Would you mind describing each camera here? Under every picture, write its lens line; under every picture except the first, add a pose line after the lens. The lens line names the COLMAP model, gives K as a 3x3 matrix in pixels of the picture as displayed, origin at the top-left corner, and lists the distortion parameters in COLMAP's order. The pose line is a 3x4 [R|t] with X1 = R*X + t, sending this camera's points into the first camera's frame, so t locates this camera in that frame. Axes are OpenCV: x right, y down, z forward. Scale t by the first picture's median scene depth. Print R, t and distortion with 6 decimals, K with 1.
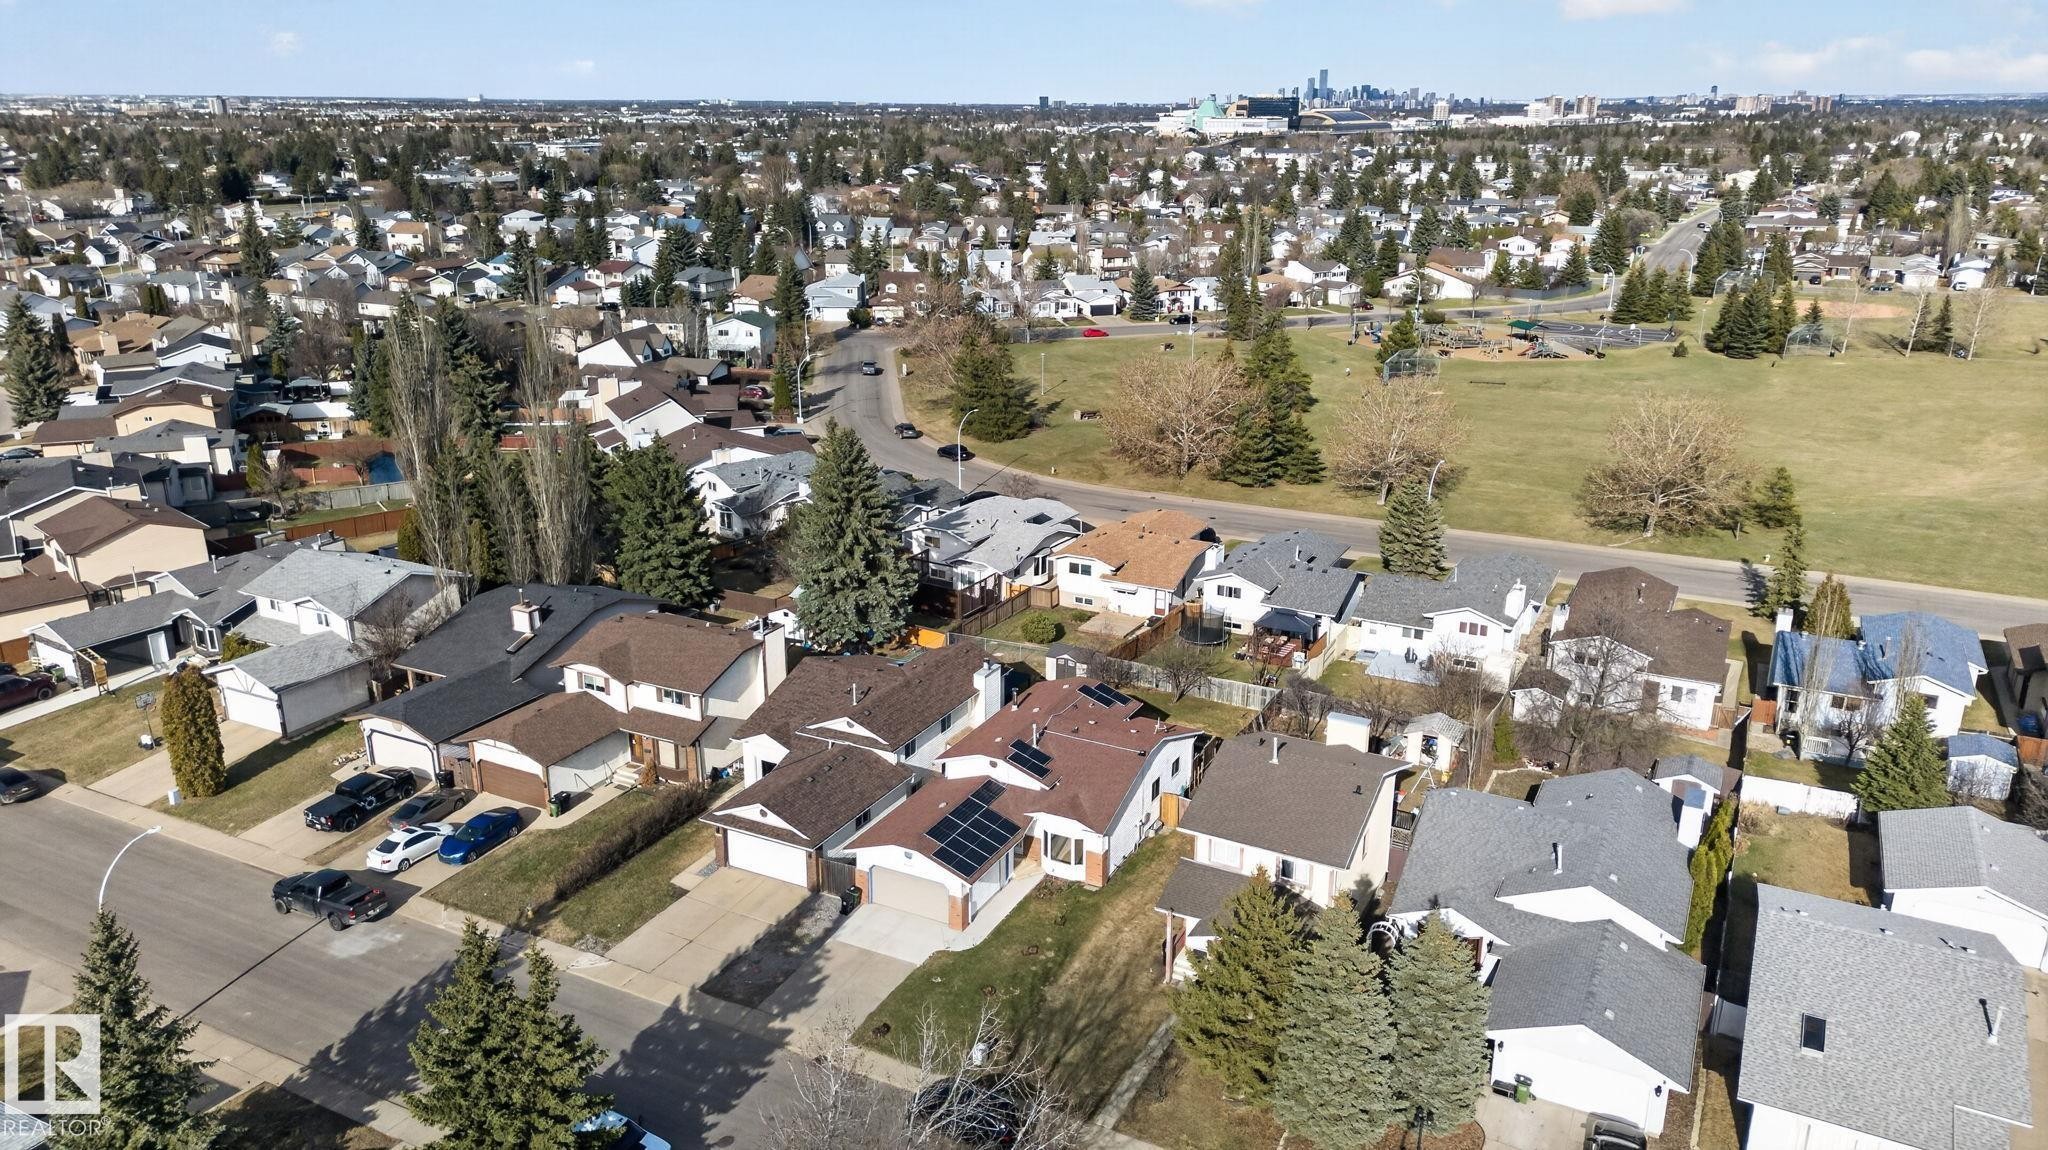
lens RADIAL K [[1453.3, 0, 1025.3], [0, 1453.3, 565.5], [0, 0, 1]] dist [0.067810, -0.049529]
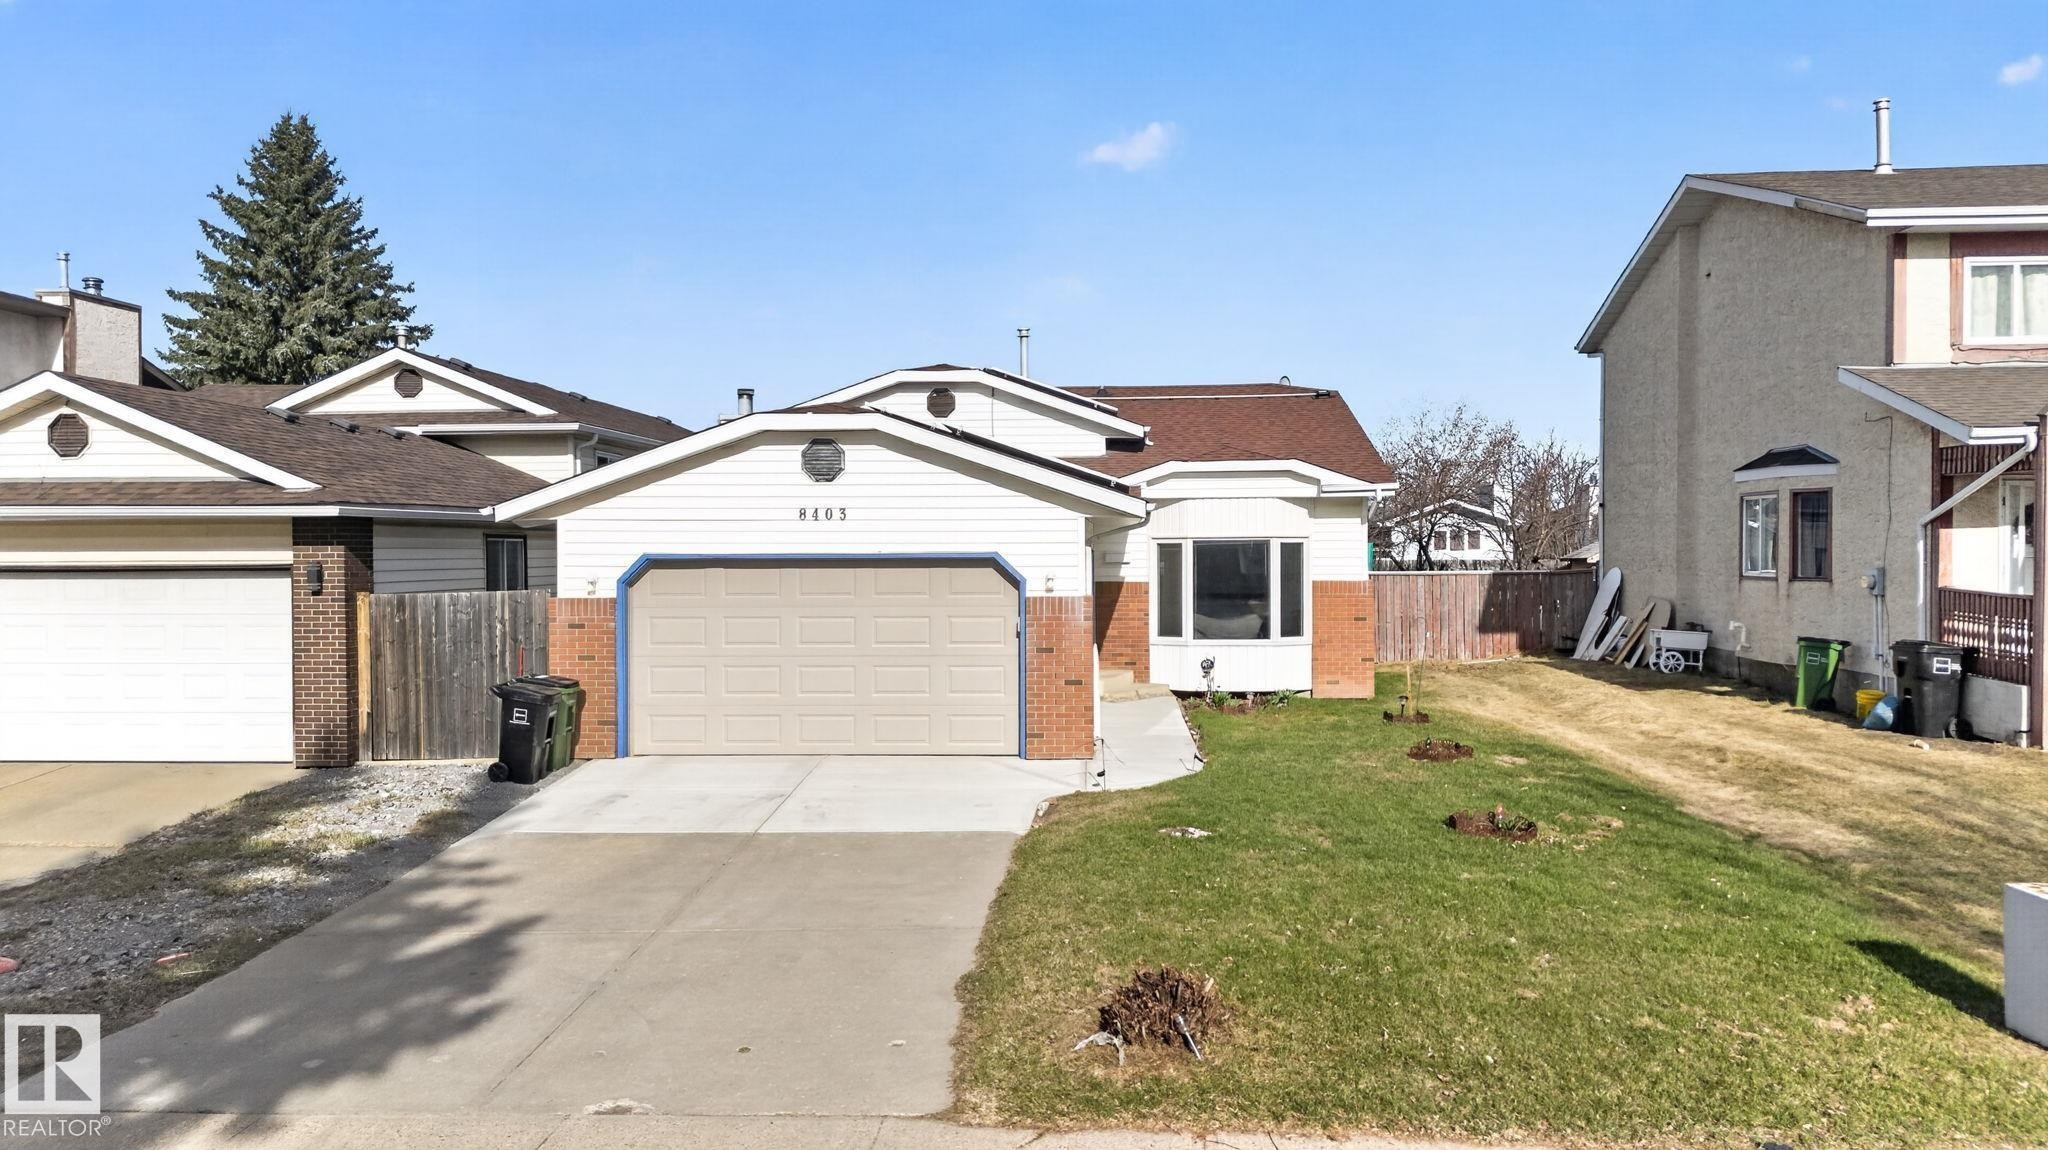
lens RADIAL K [[1453.3, 0, 1031.4], [0, 1453.3, 582.3], [0, 0, 1]] dist [0.067810, -0.049529]
pose [[0.915461, -0.015368, 0.402114, -0.117202], [0.130598, 0.956528, -0.260764, 0.231532], [-0.380626, 0.291234, 0.877671, 0.653223]]
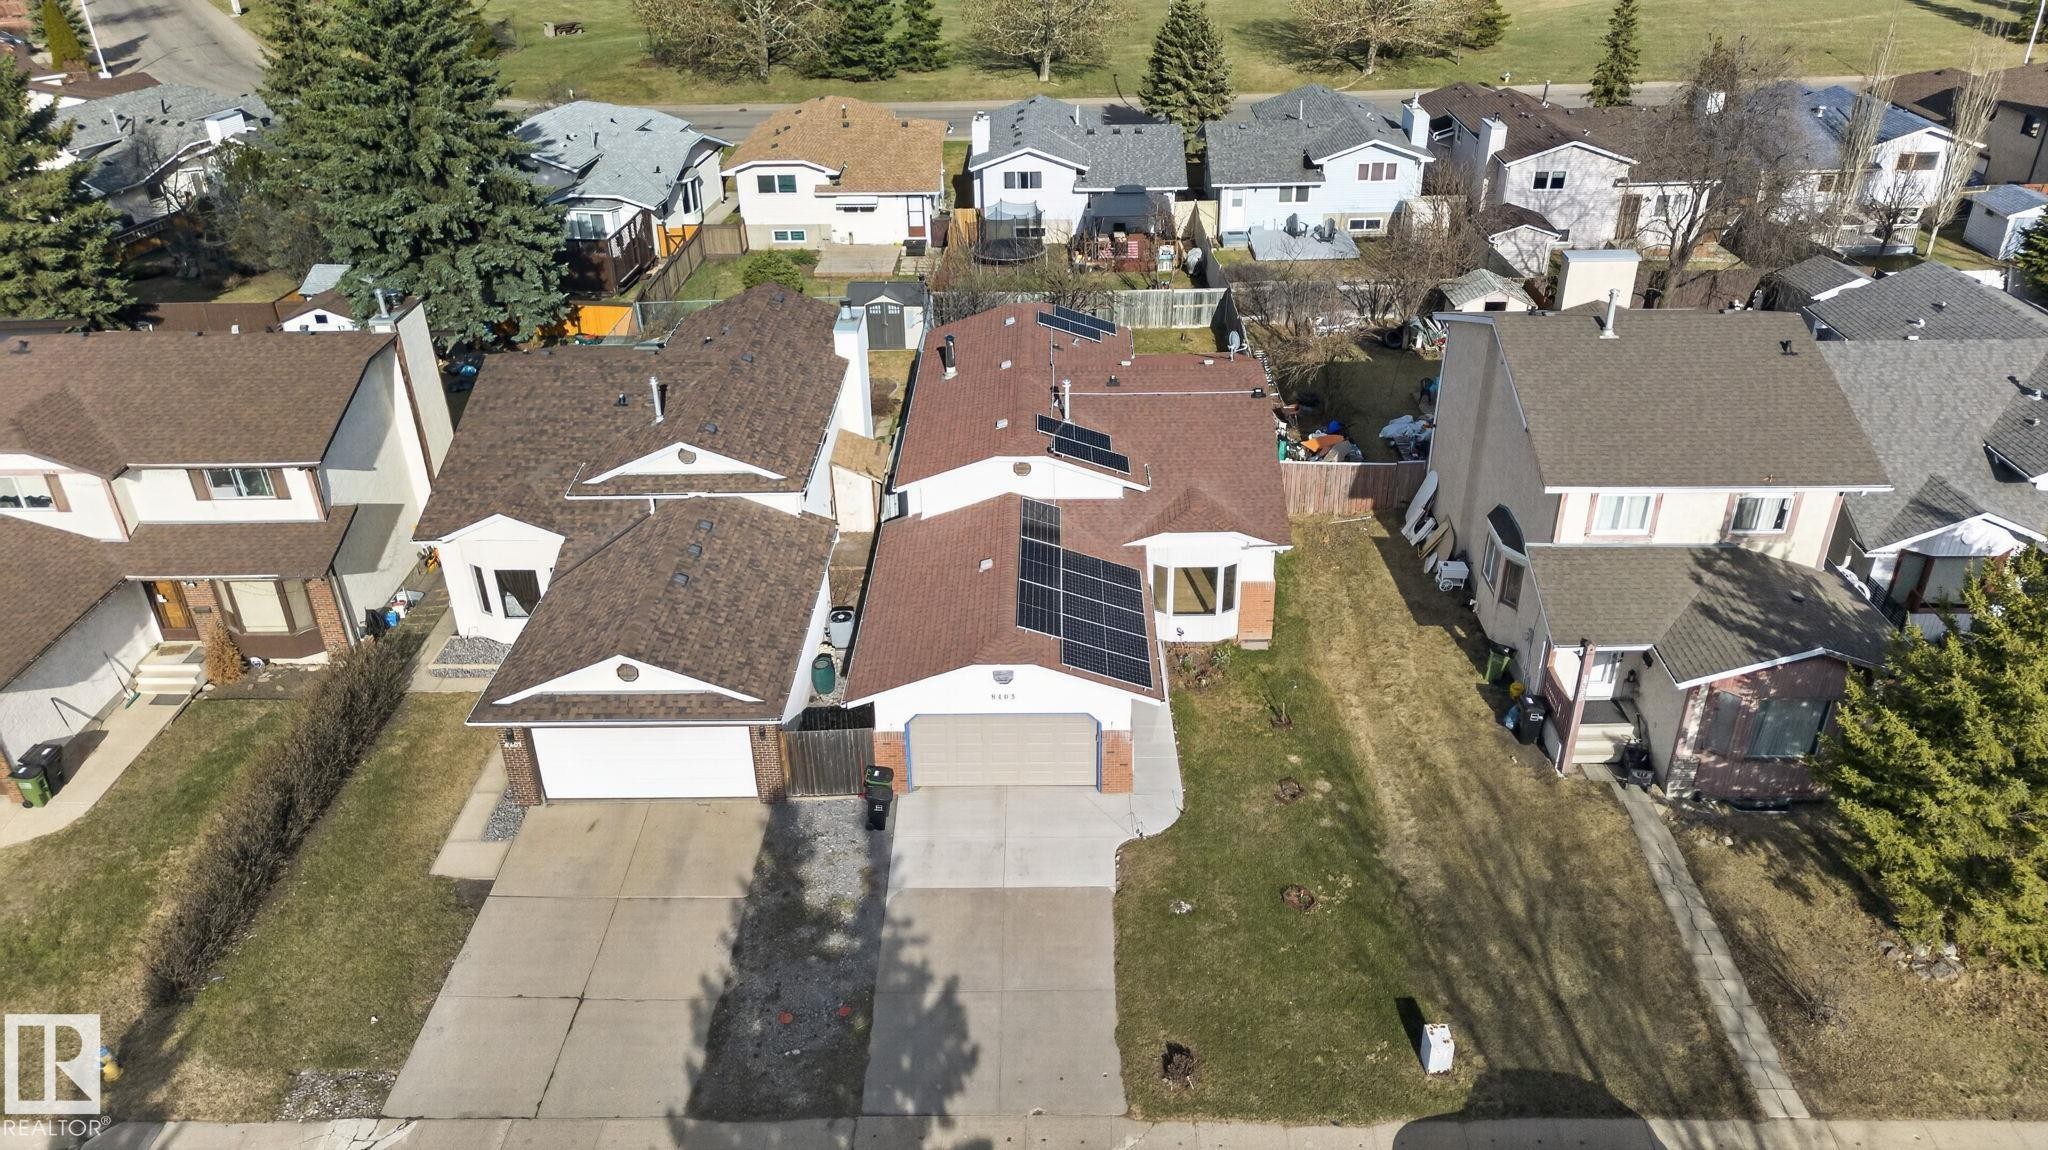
lens RADIAL K [[1453.3, 0, 1015.3], [0, 1453.3, 594.3], [0, 0, 1]] dist [0.067810, -0.049529]
pose [[0.897425, -0.238903, 0.370882, -0.200957], [0.156352, 0.958351, 0.238993, 0.051107], [-0.412531, -0.156490, 0.897401, 0.480131]]
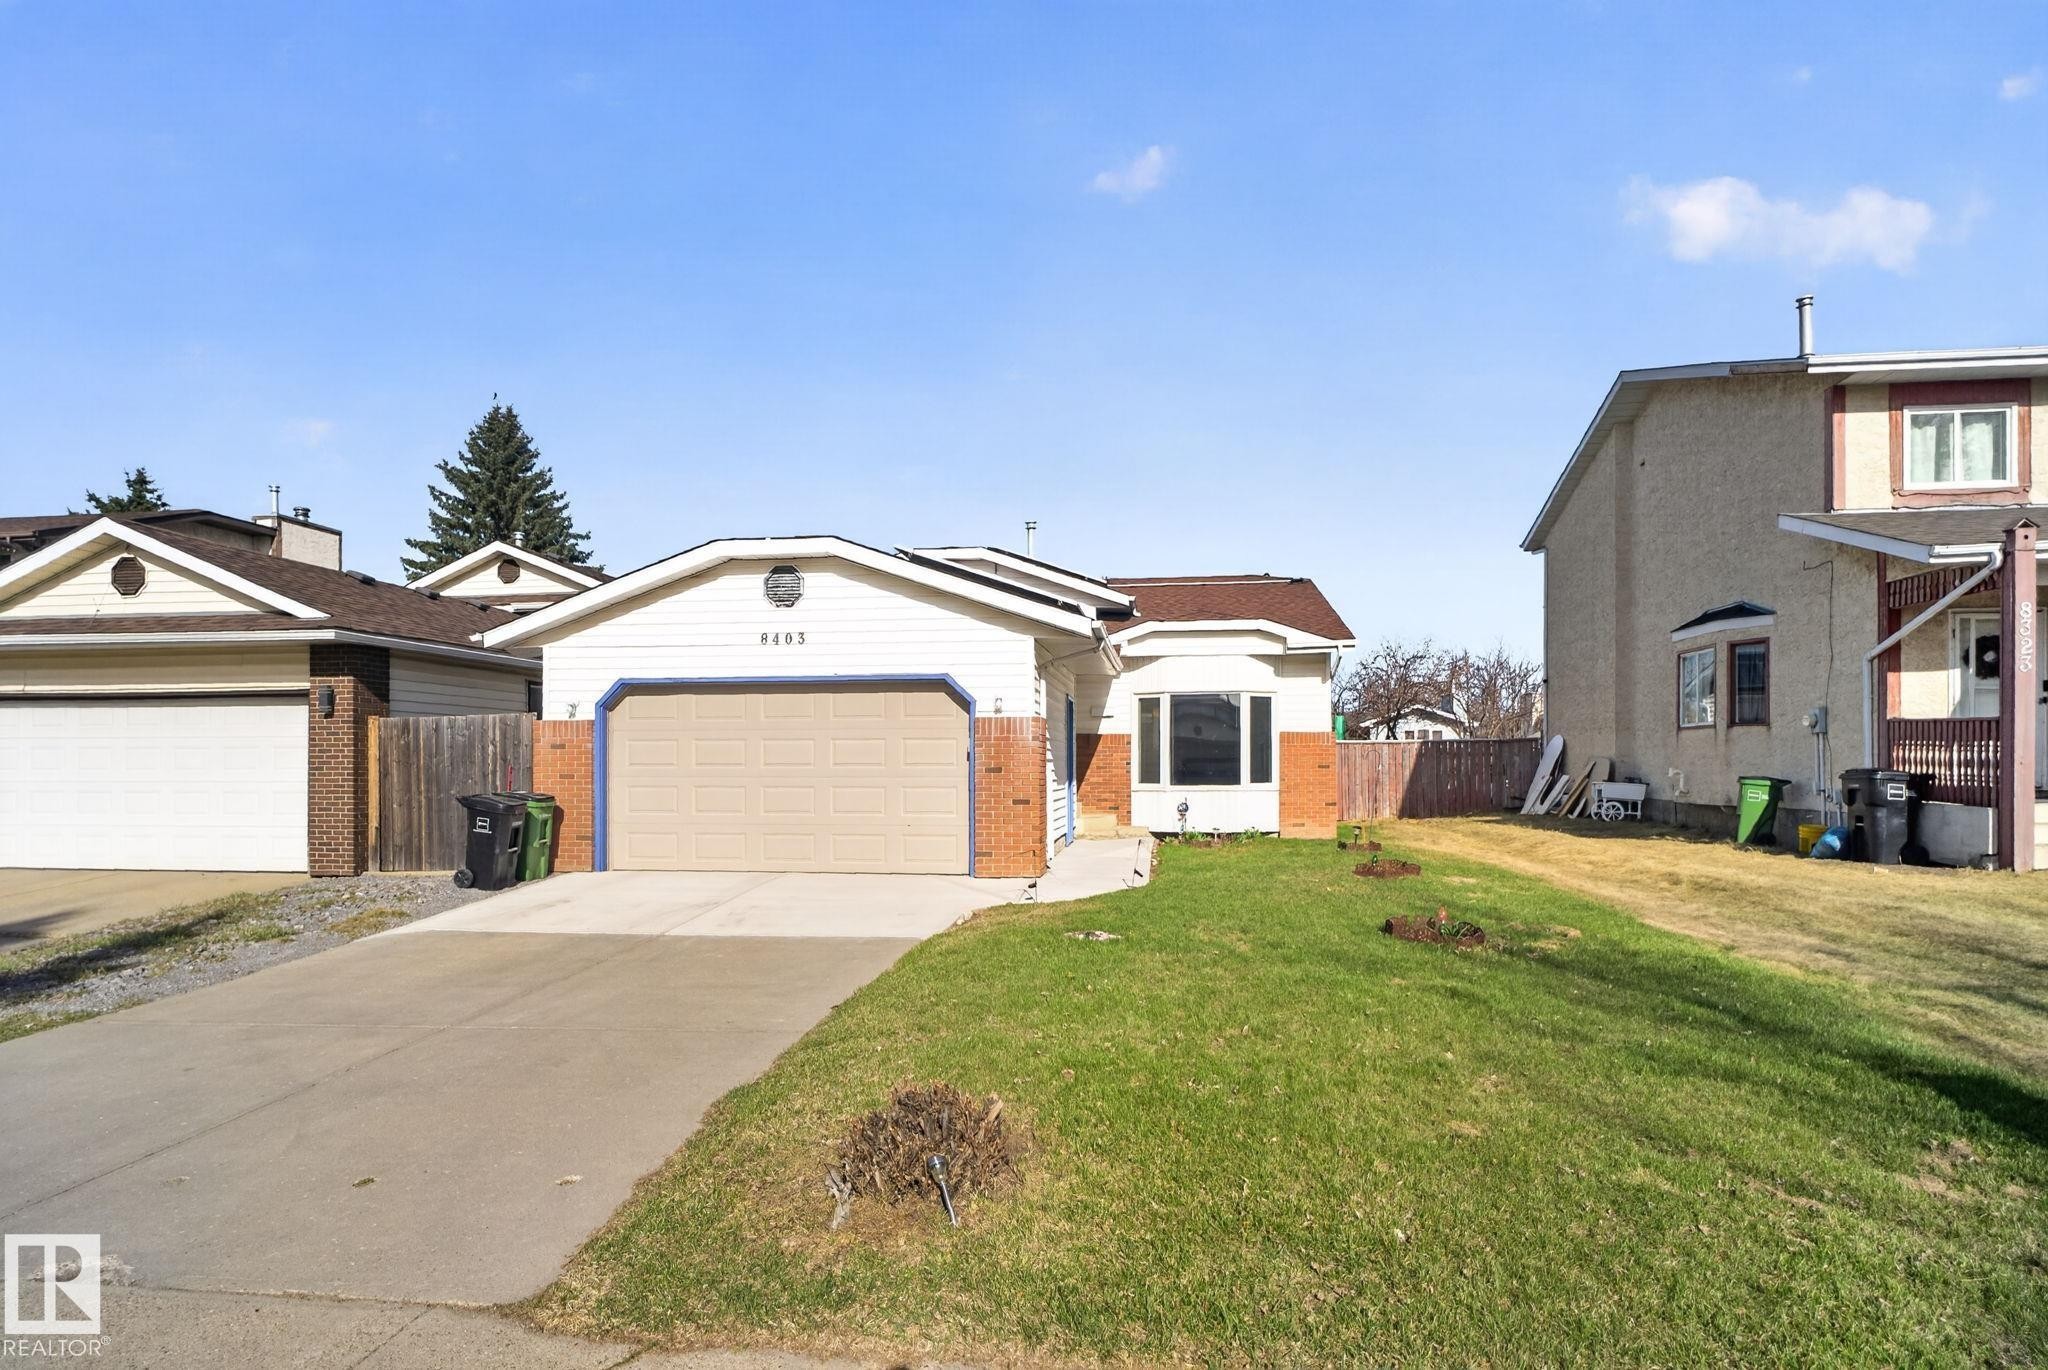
lens RADIAL K [[1088.0, 0, 1021.5], [0, 1088.0, 779.1], [0, 0, 1]] dist [-0.006551, 0.005743]
pose [[0.942867, -0.009264, 0.333042, -0.084779], [0.107988, 0.954147, -0.279182, 0.232813], [-0.315184, 0.299196, 0.900634, 0.689817]]
